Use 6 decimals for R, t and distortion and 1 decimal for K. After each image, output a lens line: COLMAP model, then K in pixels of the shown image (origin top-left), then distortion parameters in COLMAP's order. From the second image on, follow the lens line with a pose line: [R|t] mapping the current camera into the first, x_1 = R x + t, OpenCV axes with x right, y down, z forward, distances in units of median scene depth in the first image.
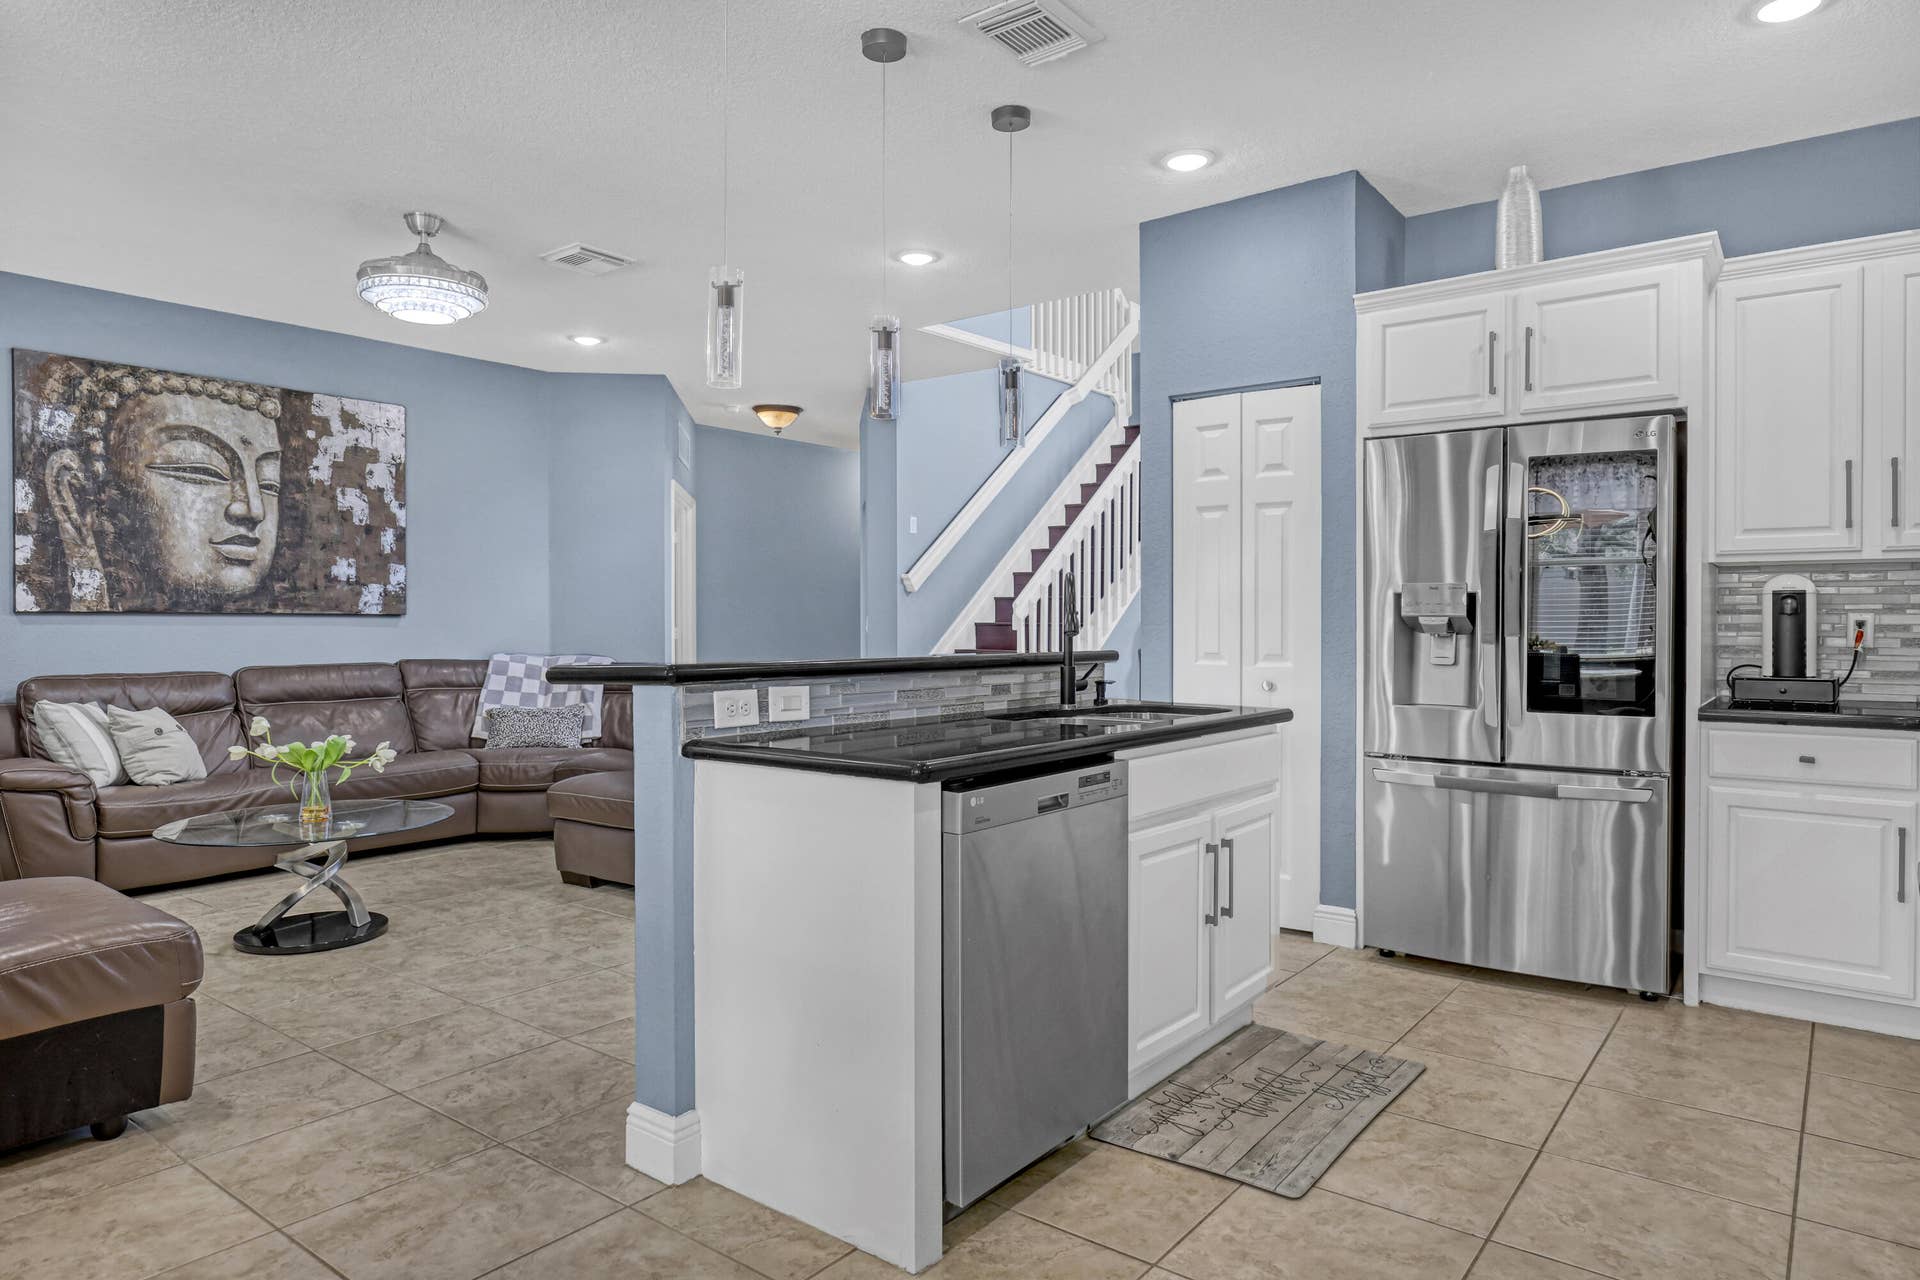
lens RADIAL K [[1168.9, 0, 952.7], [0, 1168.9, 680.2], [0, 0, 1]] dist [-0.006027, -0.002310]
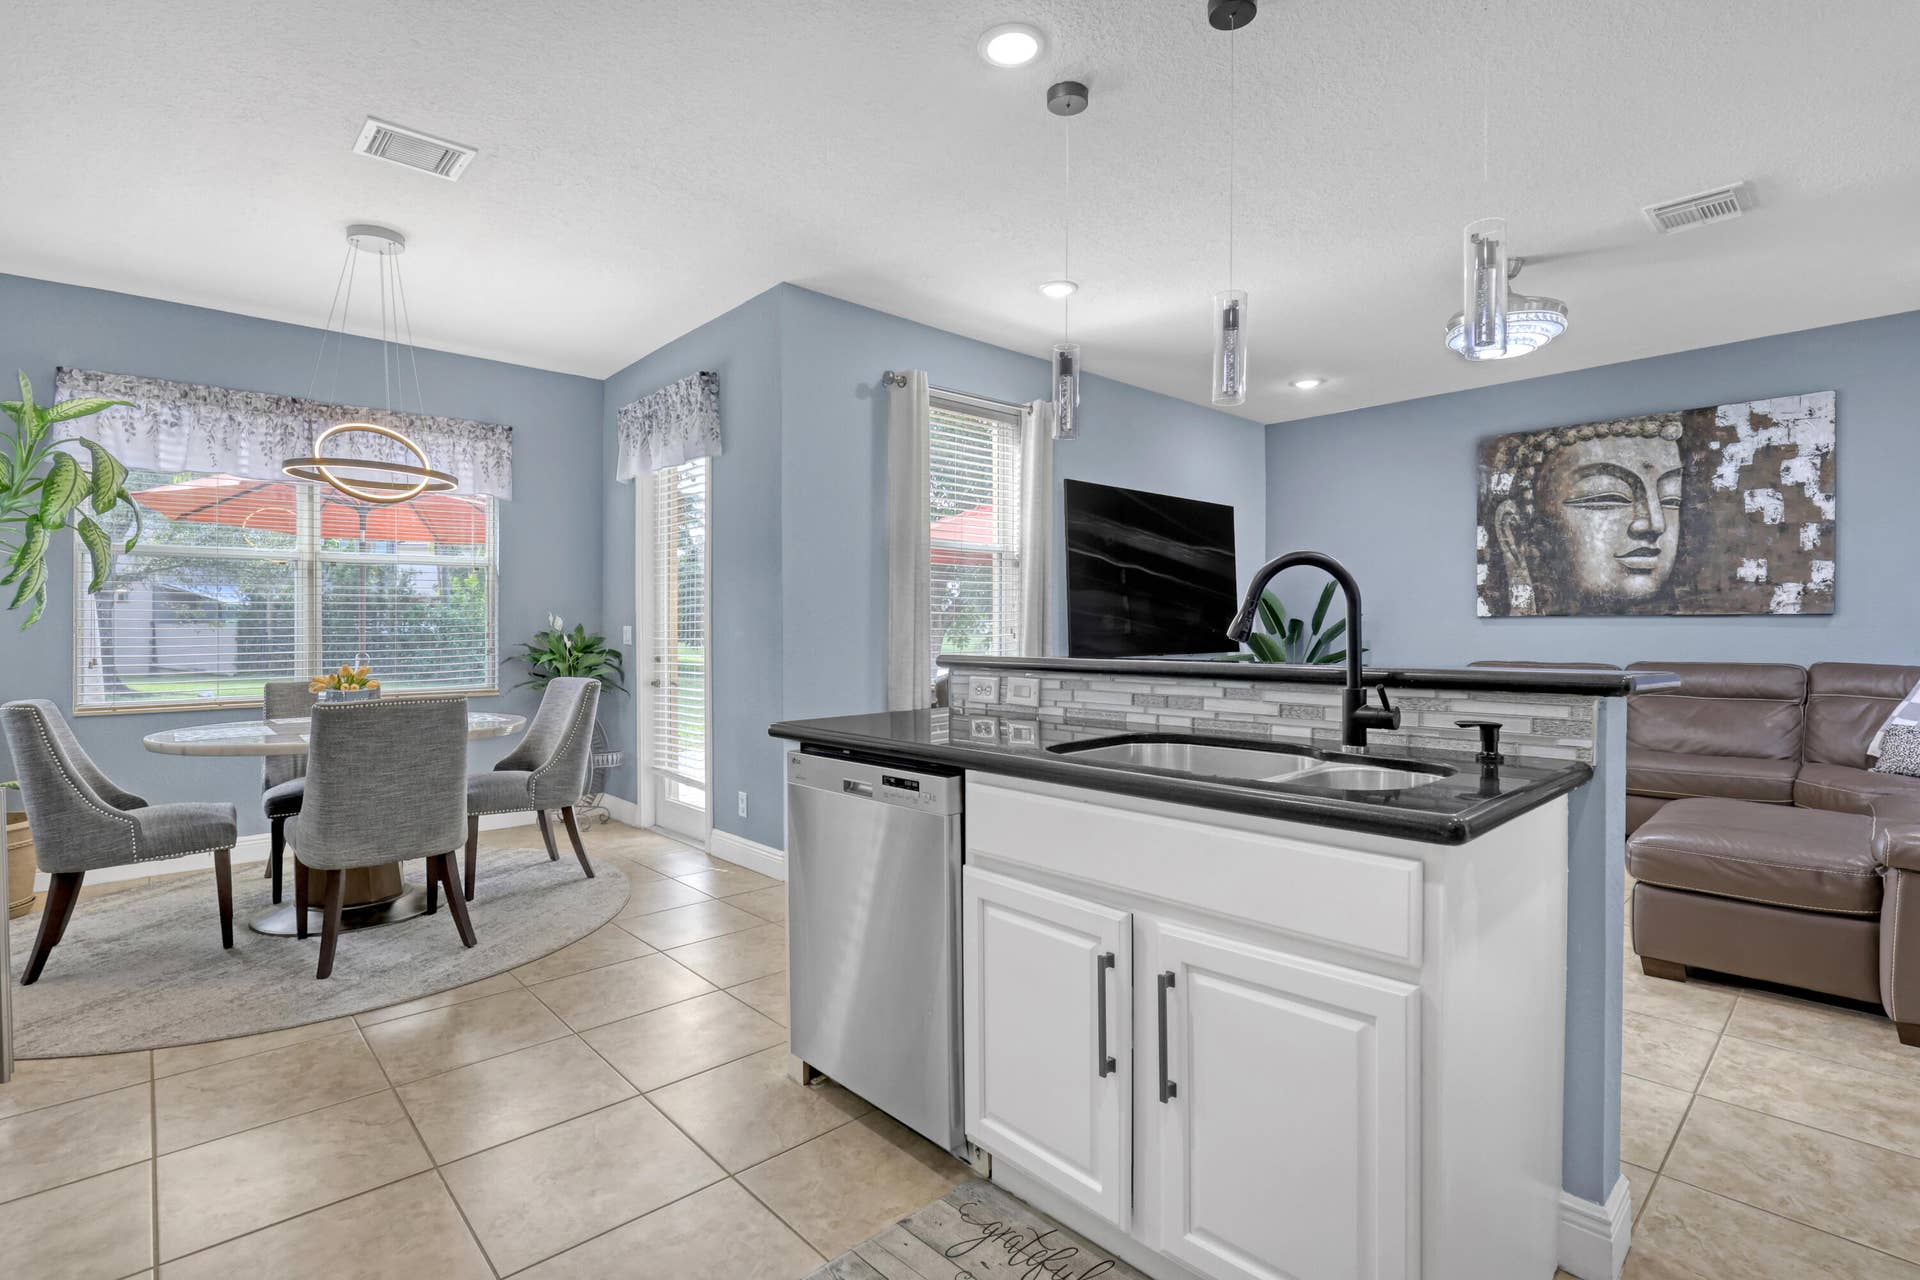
lens RADIAL K [[890.8, 0, 960.0], [0, 890.8, 640.0], [0, 0, 1]] dist [-0.026298, -0.000119]
pose [[-0.151274, 0.015306, -0.988373, 0.357042], [-0.043367, 0.998815, 0.022105, -0.023358], [0.987540, 0.046207, -0.150430, 0.475133]]
